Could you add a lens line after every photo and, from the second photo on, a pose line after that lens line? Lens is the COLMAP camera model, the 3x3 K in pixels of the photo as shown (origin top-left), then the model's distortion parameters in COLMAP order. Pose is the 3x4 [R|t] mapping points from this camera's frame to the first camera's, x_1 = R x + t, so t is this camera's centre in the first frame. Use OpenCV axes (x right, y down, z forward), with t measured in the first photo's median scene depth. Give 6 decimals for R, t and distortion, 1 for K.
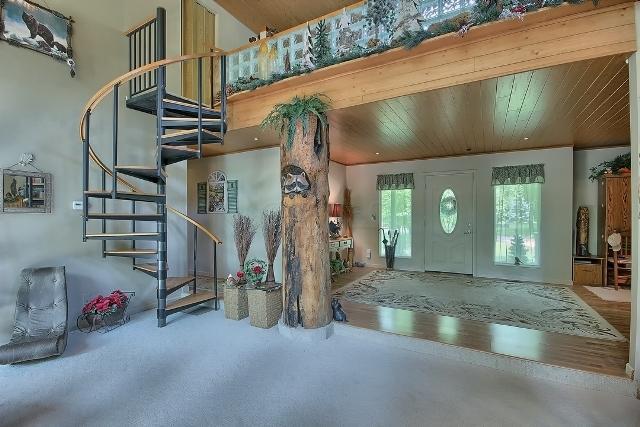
lens RADIAL K [[295.5, 0, 323.7], [0, 295.5, 217.3], [0, 0, 1]] dist [0.013464, -0.014861]
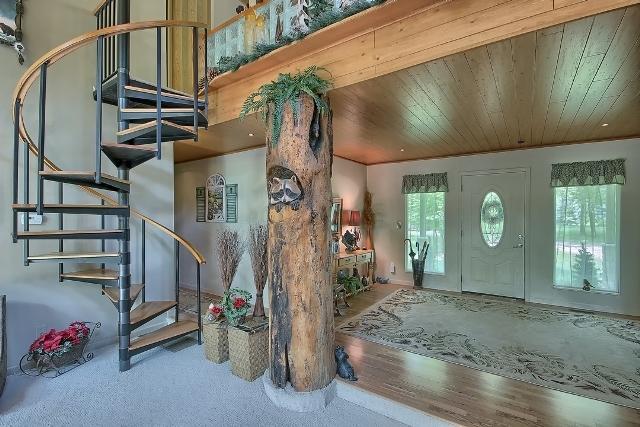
lens RADIAL K [[295.5, 0, 323.7], [0, 295.5, 217.3], [0, 0, 1]] dist [0.013464, -0.014861]
pose [[0.995472, -0.000503, -0.095052, 0.065309], [0.000561, 1.000000, 0.000577, -0.043962], [0.095052, -0.000628, 0.995472, 0.248404]]
